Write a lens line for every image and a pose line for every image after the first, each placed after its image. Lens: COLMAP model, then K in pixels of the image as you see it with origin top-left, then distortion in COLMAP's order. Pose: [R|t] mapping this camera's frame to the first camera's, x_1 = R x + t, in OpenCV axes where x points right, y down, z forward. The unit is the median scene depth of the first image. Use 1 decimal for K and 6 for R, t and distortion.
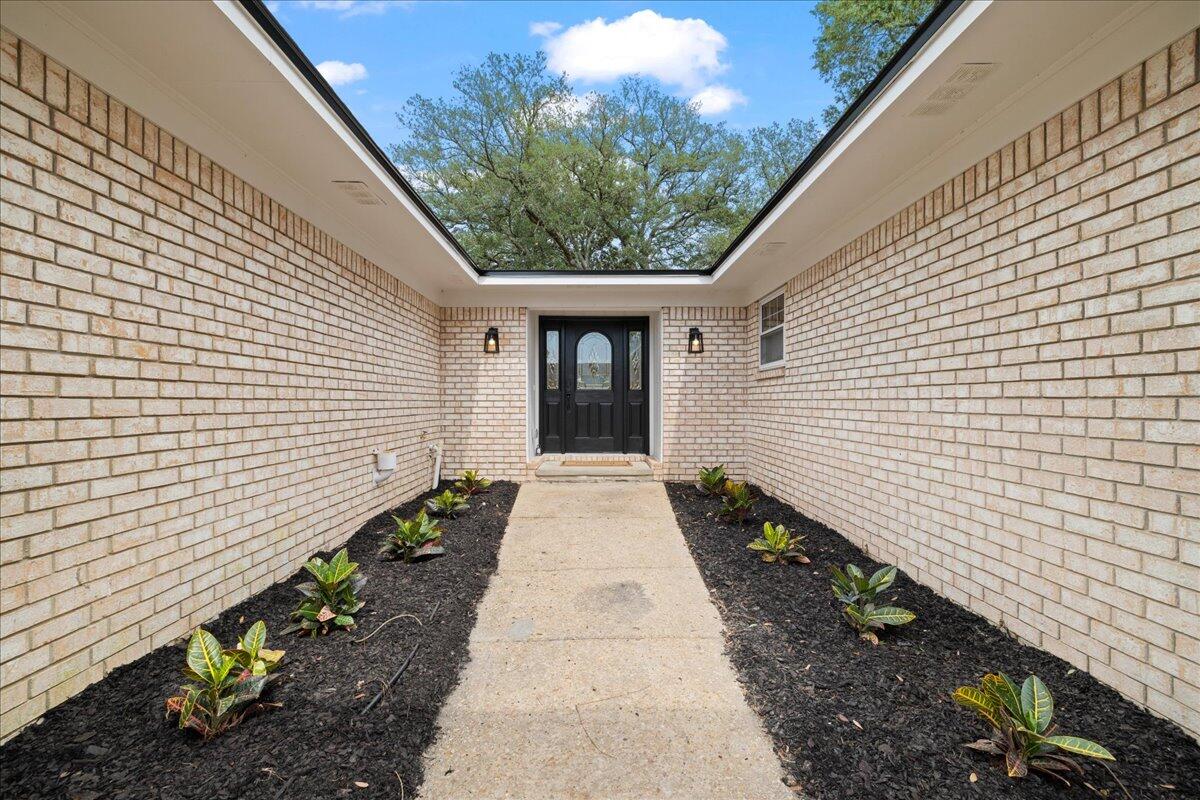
lens RADIAL K [[497.7, 0, 600.0], [0, 497.7, 400.0], [0, 0, 1]] dist [0.000715, -0.000315]
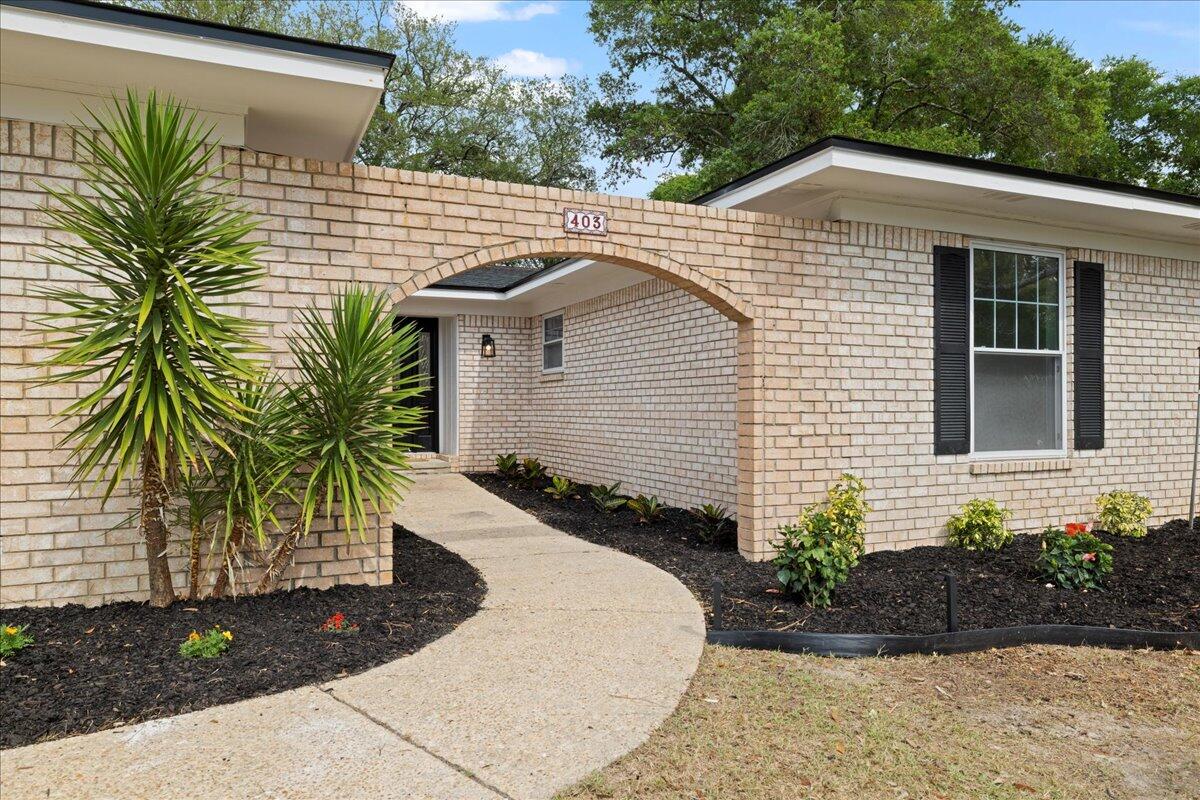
lens RADIAL K [[797.4, 0, 600.0], [0, 797.4, 400.0], [0, 0, 1]] dist [0.000755, -0.000400]
pose [[0.915509, 0.000043, 0.402297, -0.300096], [0.002642, 0.999978, -0.006117, 0.013780], [-0.402289, 0.006663, 0.915489, -0.746330]]
